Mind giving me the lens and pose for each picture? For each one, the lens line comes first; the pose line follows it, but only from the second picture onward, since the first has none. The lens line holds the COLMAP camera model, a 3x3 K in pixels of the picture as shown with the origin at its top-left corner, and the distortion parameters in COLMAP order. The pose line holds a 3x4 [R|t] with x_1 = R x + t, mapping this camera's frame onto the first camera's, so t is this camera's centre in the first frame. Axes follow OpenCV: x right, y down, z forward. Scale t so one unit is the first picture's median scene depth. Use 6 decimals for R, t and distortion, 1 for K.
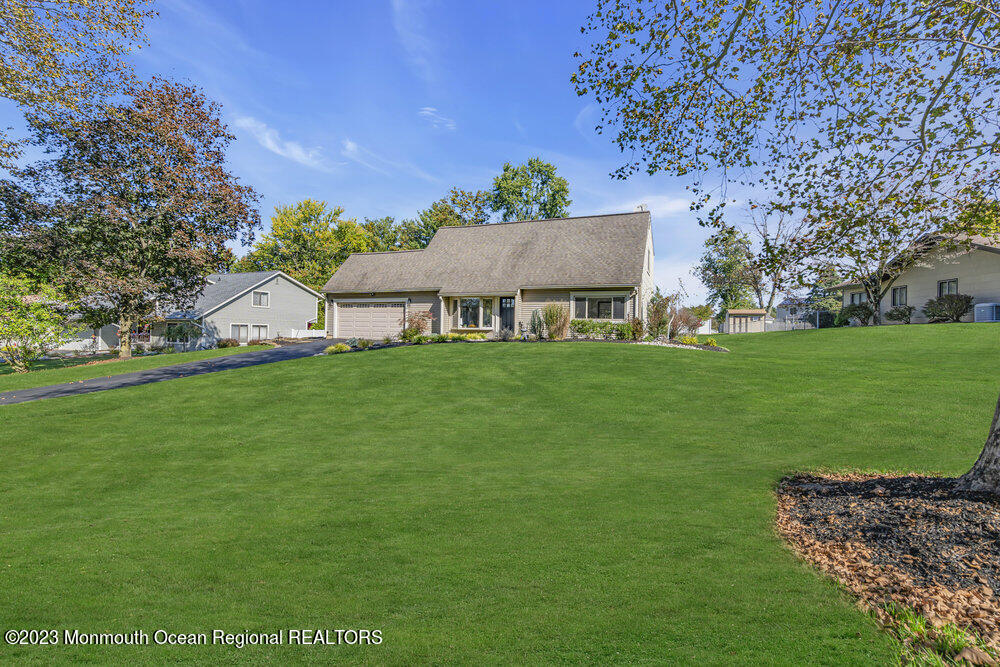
lens RADIAL K [[452.1, 0, 500.0], [0, 452.1, 333.5], [0, 0, 1]] dist [-0.012630, -0.000136]
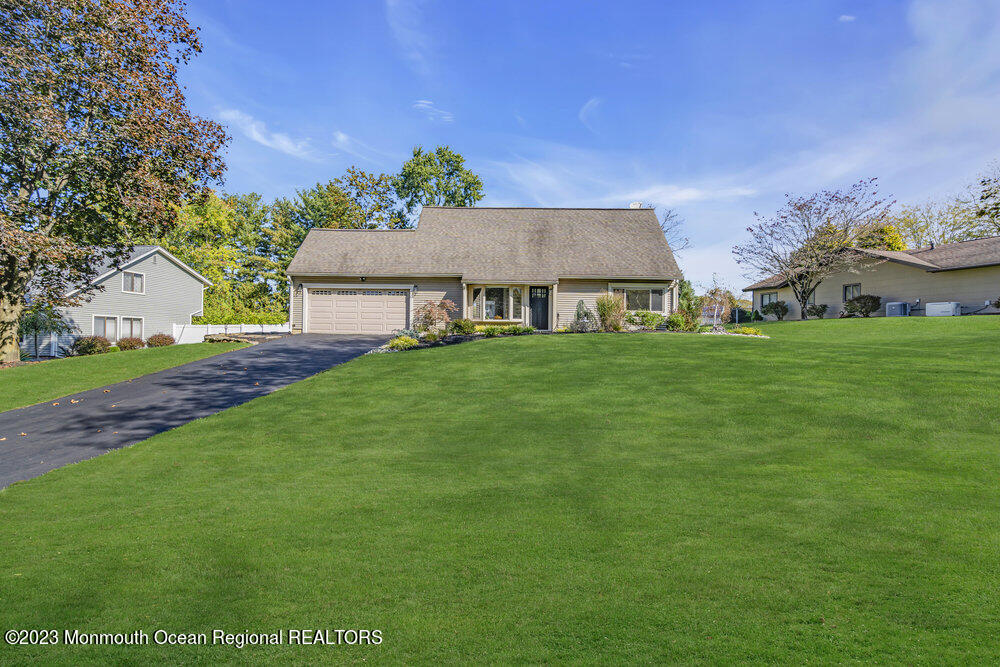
lens RADIAL K [[452.1, 0, 500.0], [0, 452.1, 333.5], [0, 0, 1]] dist [-0.012630, -0.000136]
pose [[0.934043, -0.005007, 0.357125, -0.370752], [0.004400, 0.999987, 0.002512, 0.012168], [-0.357133, -0.000775, 0.934053, 0.156109]]
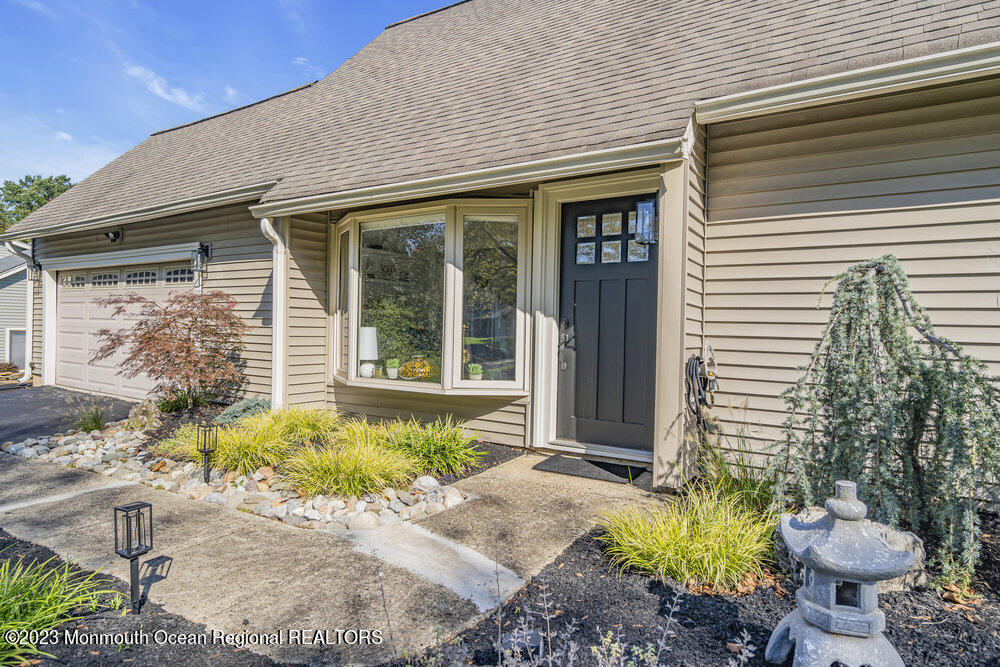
lens RADIAL K [[567.6, 0, 500.0], [0, 567.6, 333.5], [0, 0, 1]] dist [0.004601, 0.000527]
pose [[0.983084, 0.003763, -0.183116, 0.015856], [-0.002751, 0.999980, 0.005777, -0.032297], [0.183134, -0.005175, 0.983074, 0.755132]]
